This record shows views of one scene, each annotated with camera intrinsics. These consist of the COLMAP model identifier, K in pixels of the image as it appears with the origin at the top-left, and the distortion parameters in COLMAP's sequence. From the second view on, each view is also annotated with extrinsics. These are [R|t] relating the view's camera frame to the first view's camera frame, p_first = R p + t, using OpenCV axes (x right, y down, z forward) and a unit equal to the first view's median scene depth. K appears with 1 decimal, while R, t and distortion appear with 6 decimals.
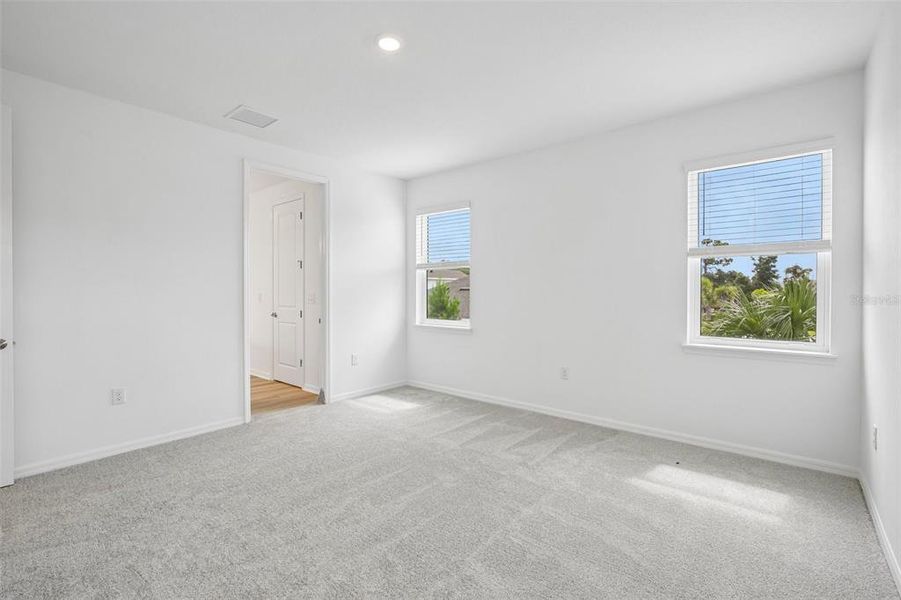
lens RADIAL K [[408.3, 0, 451.3], [0, 408.3, 295.6], [0, 0, 1]] dist [-0.002888, -0.000778]
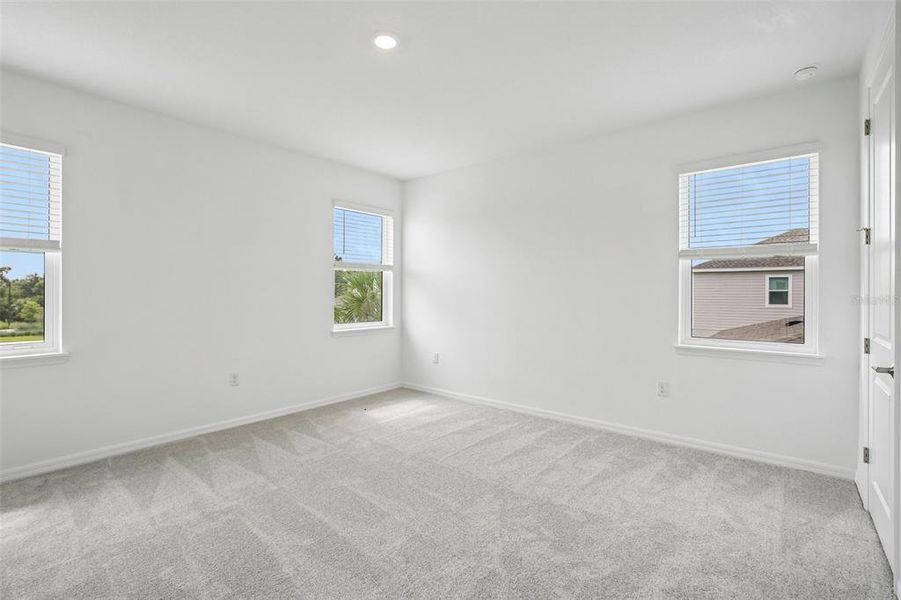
lens RADIAL K [[408.3, 0, 451.3], [0, 408.3, 295.6], [0, 0, 1]] dist [-0.002888, -0.000778]
pose [[-0.018428, -0.000317, 0.999830, -0.779954], [0.003285, 0.999995, 0.000377, -0.007797], [-0.999825, 0.003291, -0.018427, 0.574213]]
